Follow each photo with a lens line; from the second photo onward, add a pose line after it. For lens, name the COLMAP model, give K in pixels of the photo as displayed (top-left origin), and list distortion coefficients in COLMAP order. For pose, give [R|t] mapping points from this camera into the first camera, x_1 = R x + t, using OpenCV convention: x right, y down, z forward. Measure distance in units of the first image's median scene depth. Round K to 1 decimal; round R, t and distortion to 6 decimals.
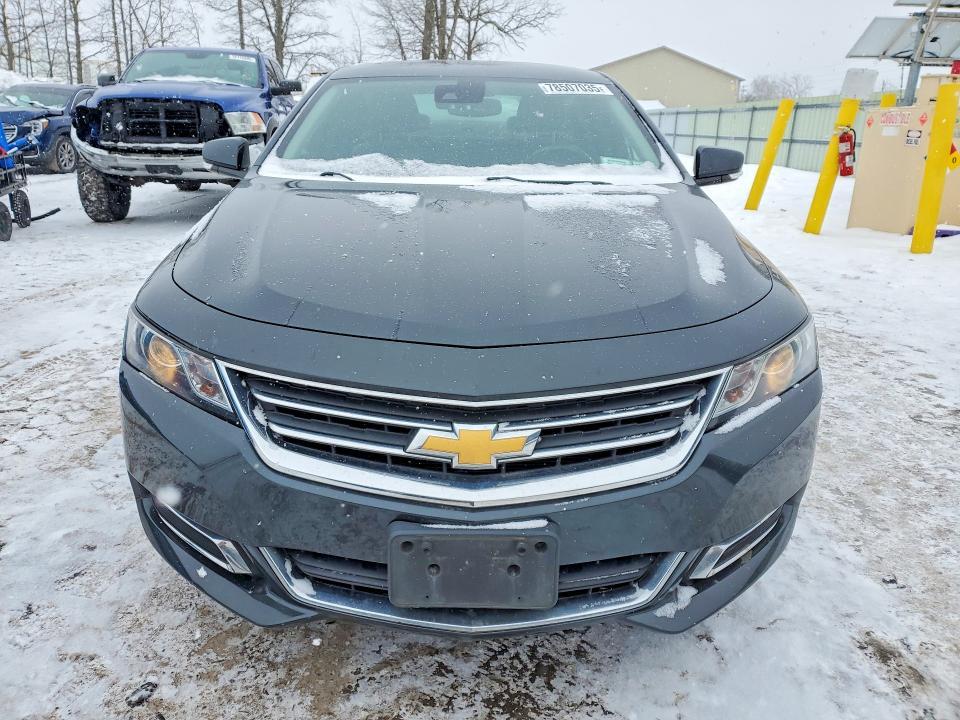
lens RADIAL K [[750.0, 0, 486.8], [0, 750.0, 356.0], [0, 0, 1]] dist [0.015354, 0.008827]
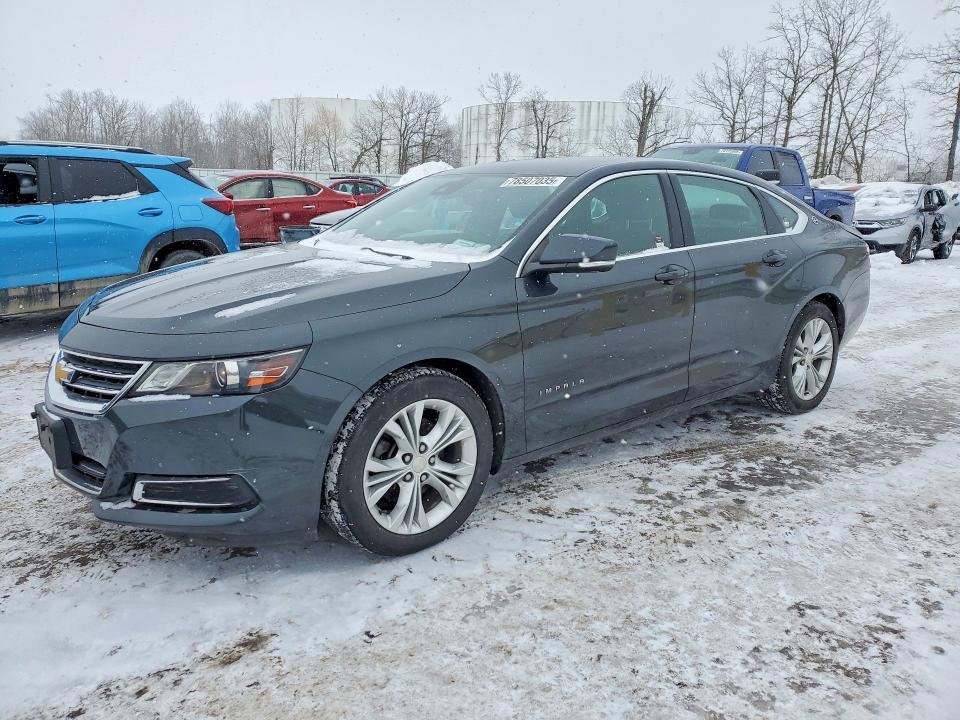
lens RADIAL K [[768.5, 0, 480.0], [0, 768.5, 360.0], [0, 0, 1]] dist [0.025913, 0.002860]
pose [[0.608168, 0.161025, -0.777305, 1.128947], [-0.244646, 0.969566, 0.009441, -0.098211], [0.755169, 0.184423, 0.629053, 0.295497]]
